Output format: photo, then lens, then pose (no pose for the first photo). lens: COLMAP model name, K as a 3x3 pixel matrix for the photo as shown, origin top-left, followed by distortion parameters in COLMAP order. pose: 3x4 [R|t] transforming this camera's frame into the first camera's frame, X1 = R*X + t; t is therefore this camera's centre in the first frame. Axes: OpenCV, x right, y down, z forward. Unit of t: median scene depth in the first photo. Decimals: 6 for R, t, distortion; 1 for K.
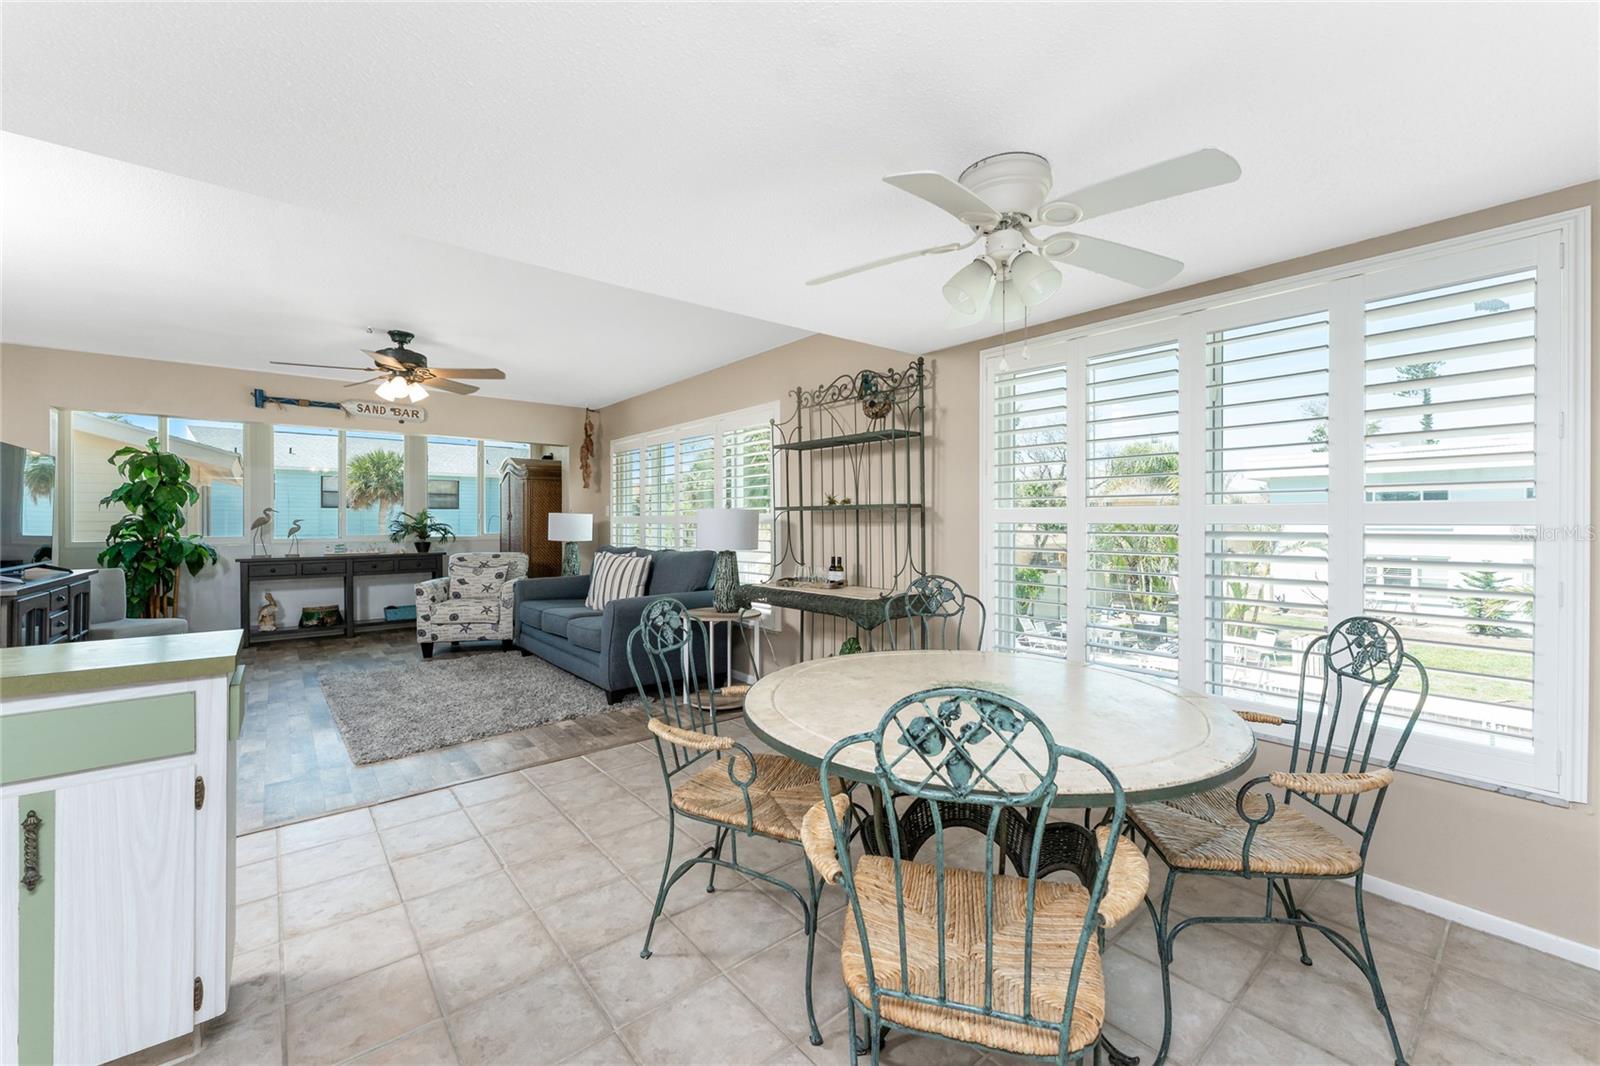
lens RADIAL K [[633.5, 0, 791.2], [0, 633.5, 520.3], [0, 0, 1]] dist [-0.000775, 0.000241]
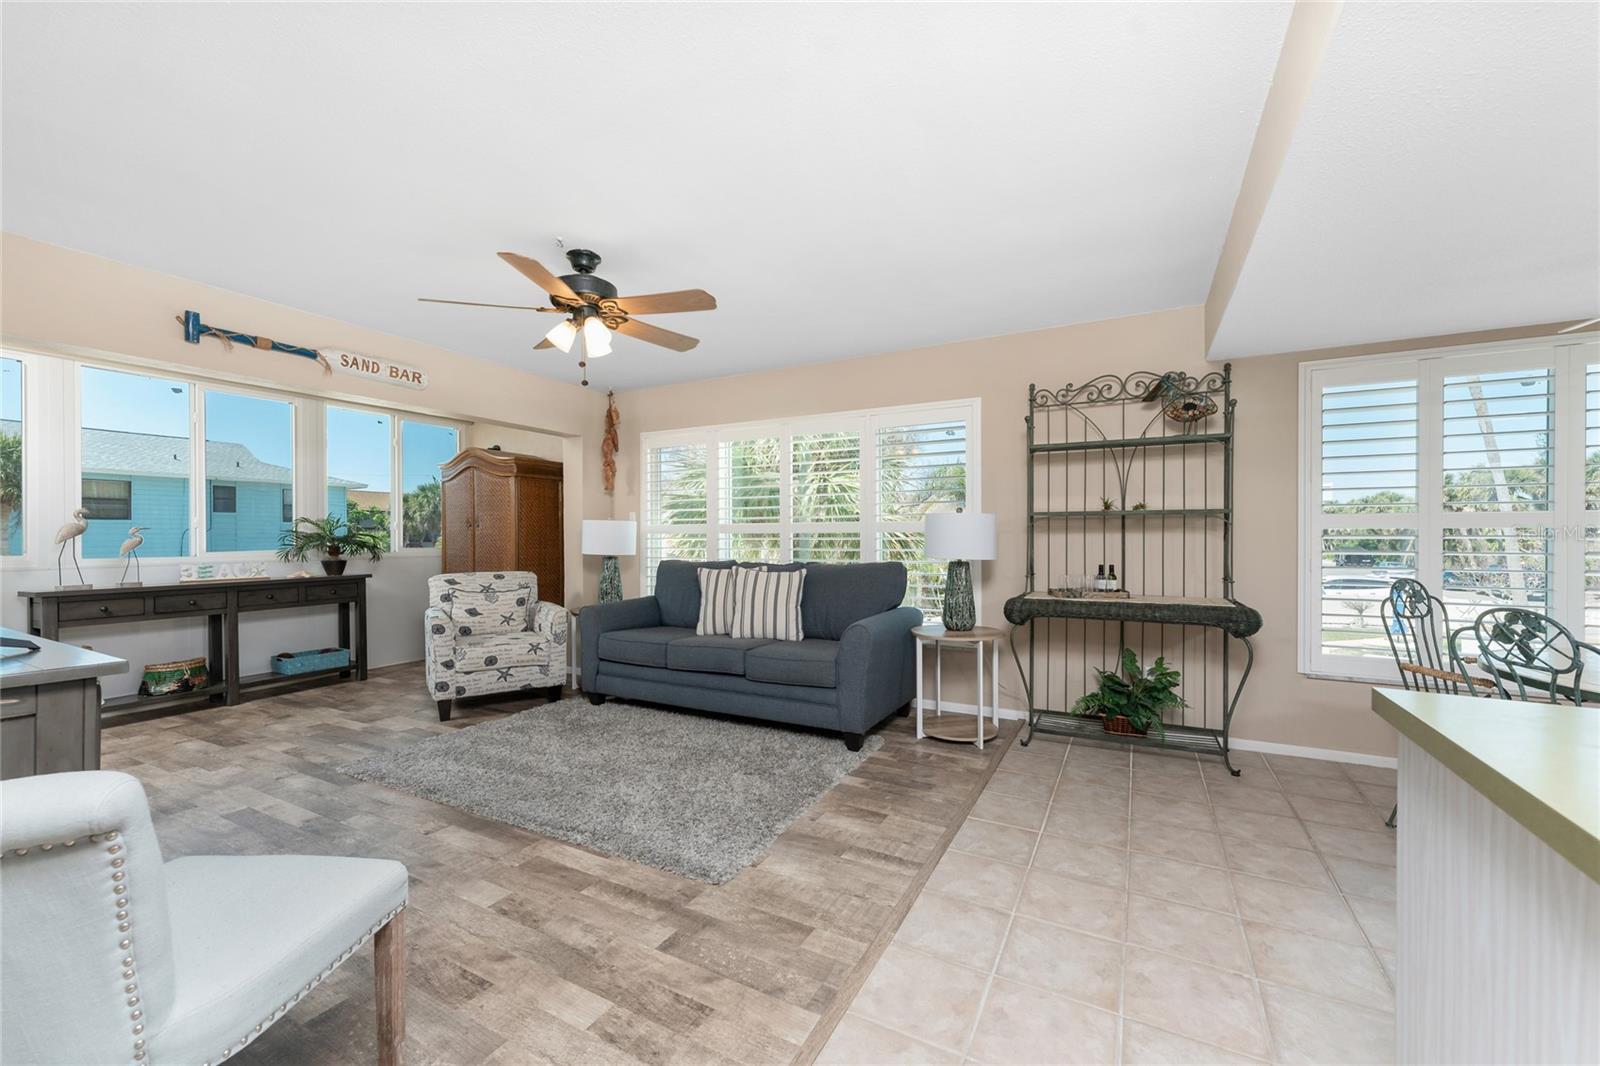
lens RADIAL K [[633.5, 0, 802.2], [0, 633.5, 537.6], [0, 0, 1]] dist [-0.000775, 0.000241]
pose [[0.926067, -0.001059, 0.377357, -0.476832], [-0.000278, 0.999994, 0.003488, 0.008659], [-0.377358, -0.003335, 0.926061, 0.194250]]
